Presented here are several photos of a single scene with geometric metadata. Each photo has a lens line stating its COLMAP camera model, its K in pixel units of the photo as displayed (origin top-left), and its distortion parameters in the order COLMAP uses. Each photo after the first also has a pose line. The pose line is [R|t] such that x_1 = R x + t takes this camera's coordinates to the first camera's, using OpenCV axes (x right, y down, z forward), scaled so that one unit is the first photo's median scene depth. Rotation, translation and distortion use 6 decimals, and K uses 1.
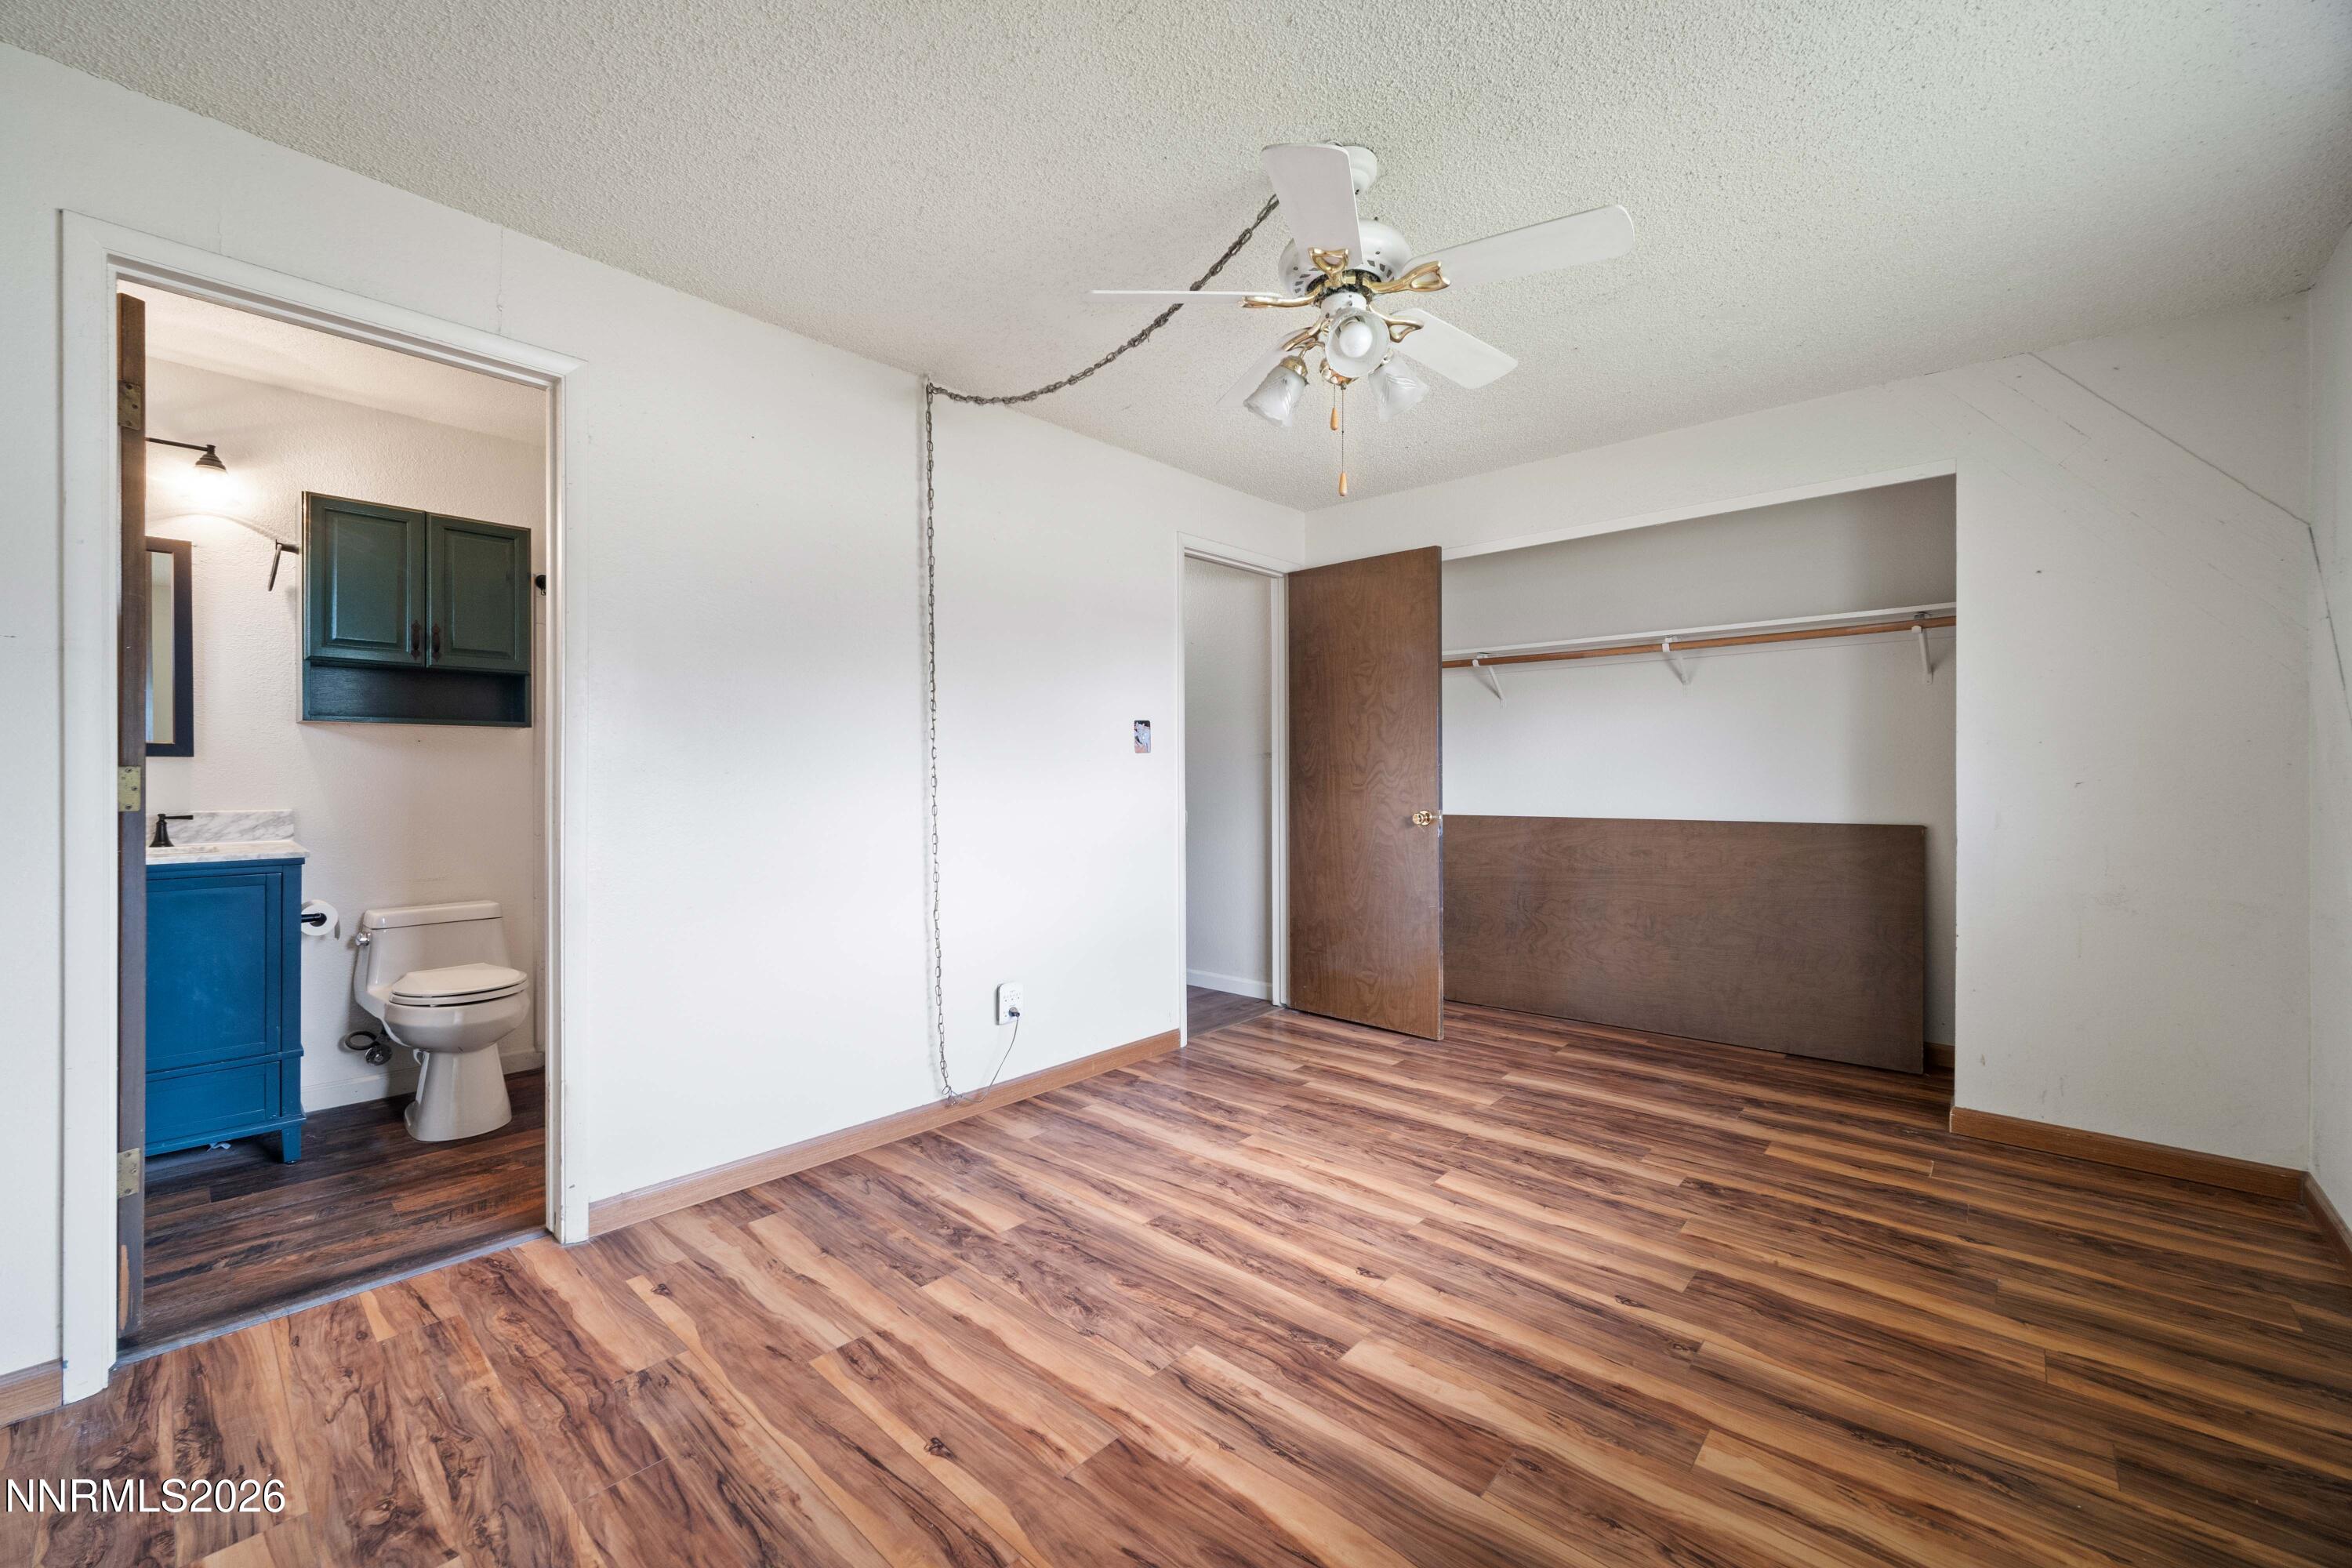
lens RADIAL K [[940.8, 0, 1161.0], [0, 940.8, 767.8], [0, 0, 1]] dist [-0.001504, 0.000044]
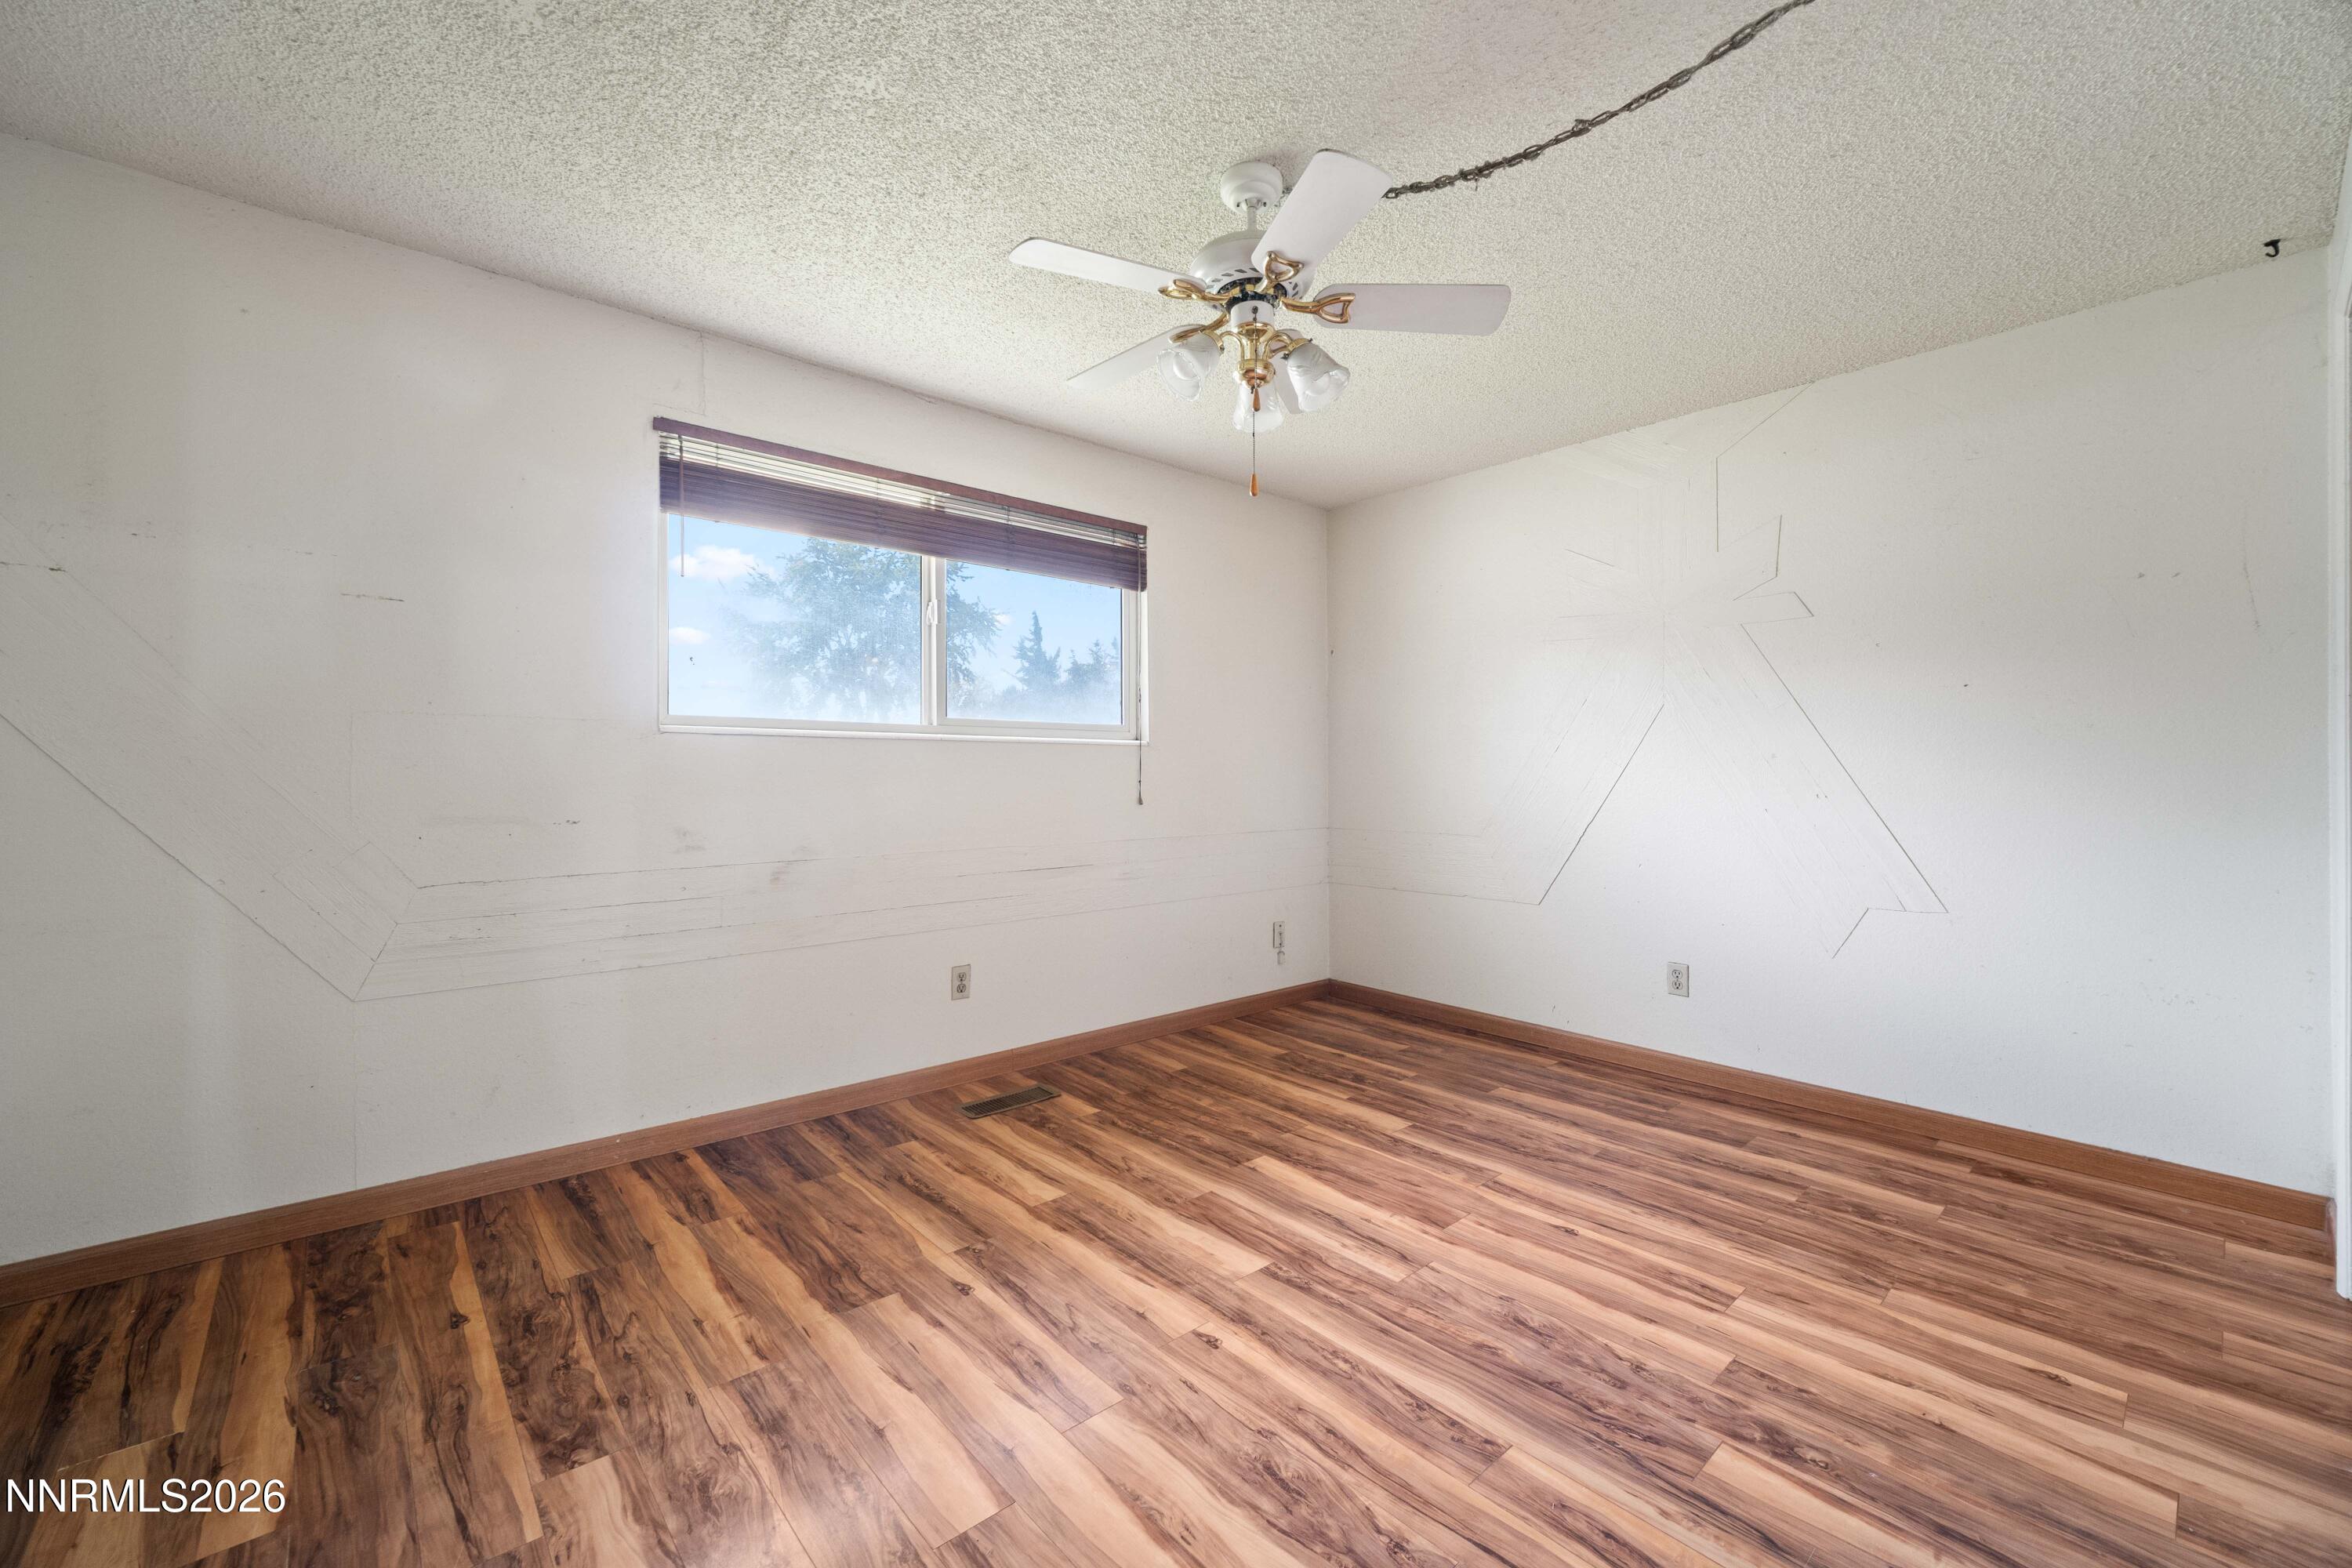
lens RADIAL K [[940.8, 0, 1161.0], [0, 940.8, 767.8], [0, 0, 1]] dist [-0.001504, 0.000044]
pose [[-0.993761, -0.008067, 0.111234, 0.178477], [-0.008873, 0.999938, -0.006755, 0.018448], [-0.111173, -0.007699, -0.993771, 1.939532]]
